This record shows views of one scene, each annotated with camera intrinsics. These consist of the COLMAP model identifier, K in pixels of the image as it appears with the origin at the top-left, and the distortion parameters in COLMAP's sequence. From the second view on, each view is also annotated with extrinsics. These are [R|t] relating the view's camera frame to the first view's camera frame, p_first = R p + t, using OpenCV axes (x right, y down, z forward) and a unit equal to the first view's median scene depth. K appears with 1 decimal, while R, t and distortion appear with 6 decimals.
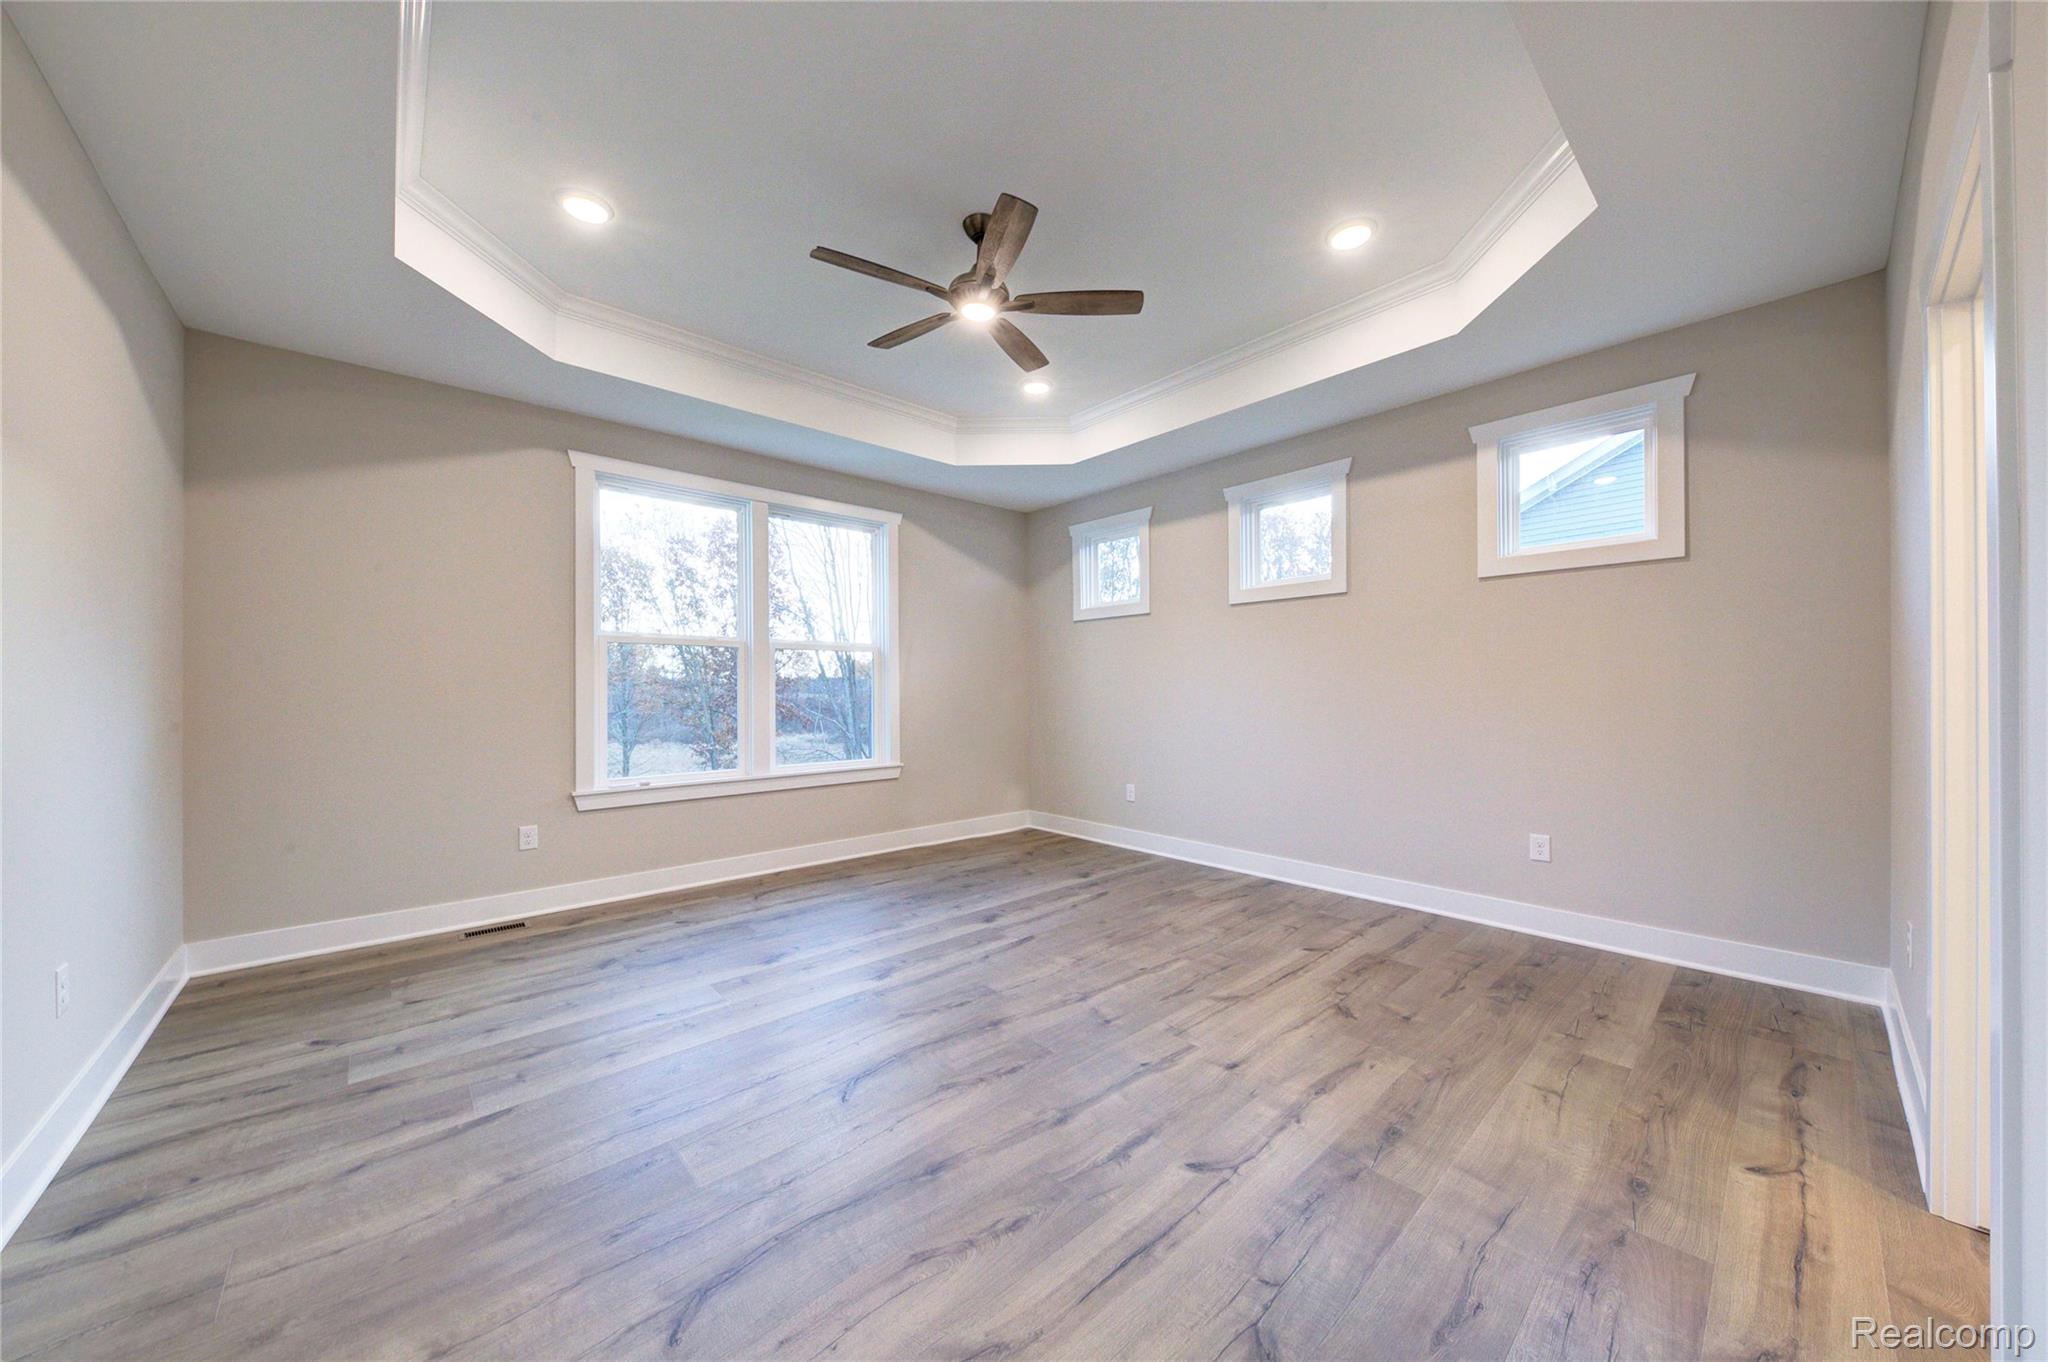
lens RADIAL K [[713.2, 0, 1034.1], [0, 713.2, 686.1], [0, 0, 1]] dist [0.007608, -0.000336]
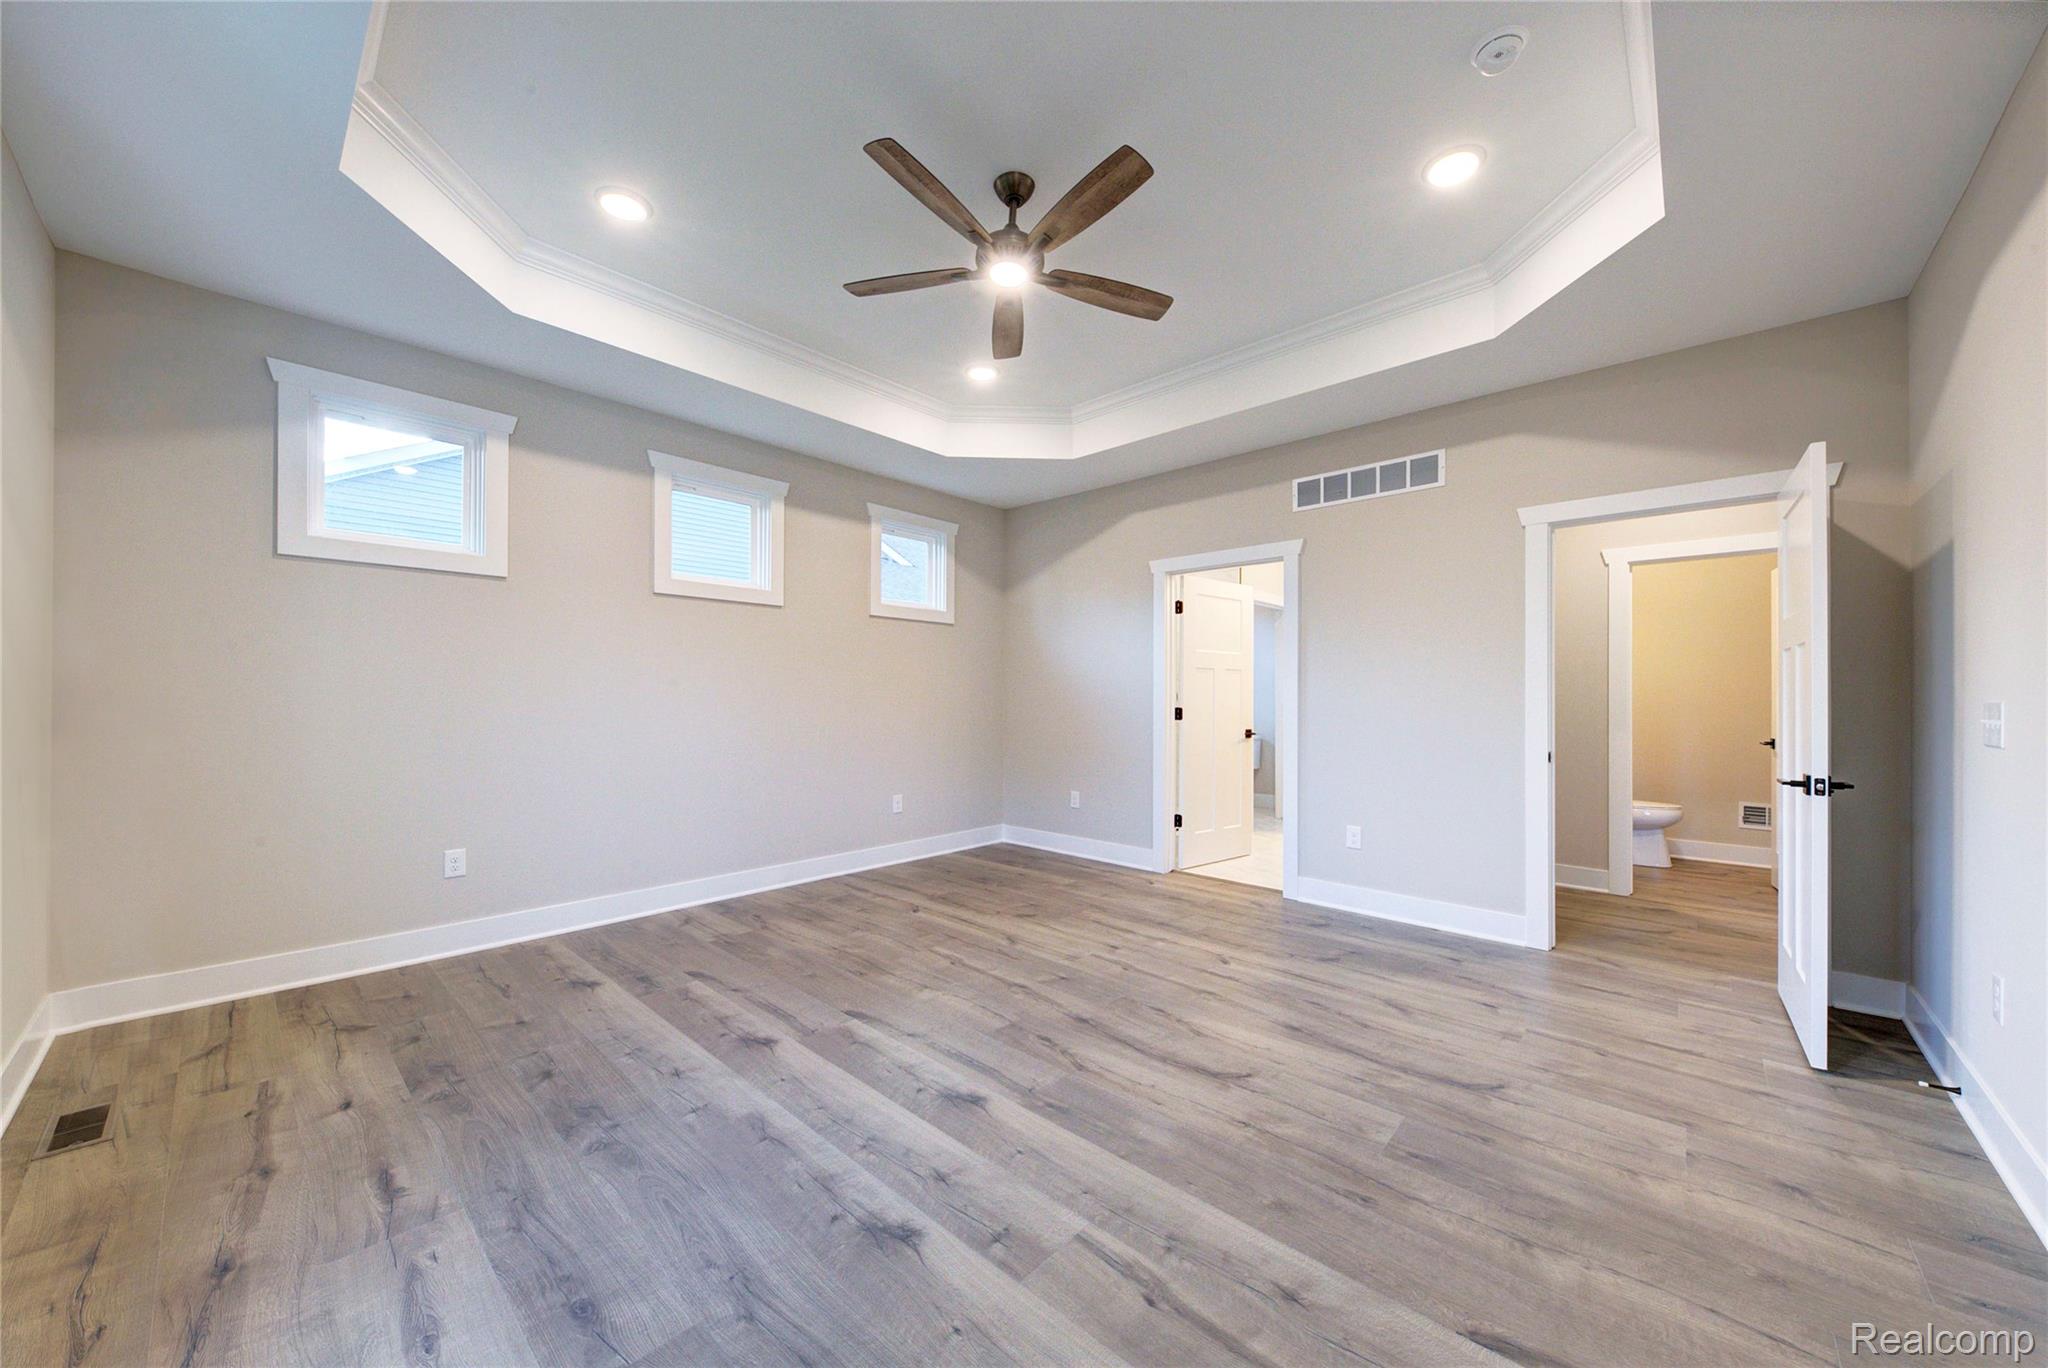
lens RADIAL K [[713.2, 0, 1032.6], [0, 713.2, 690.4], [0, 0, 1]] dist [0.007608, -0.000336]
pose [[-0.091592, 0.013082, 0.995711, -0.890194], [-0.010088, 0.999850, -0.014064, 0.008724], [-0.995746, -0.011333, -0.091446, 0.962645]]
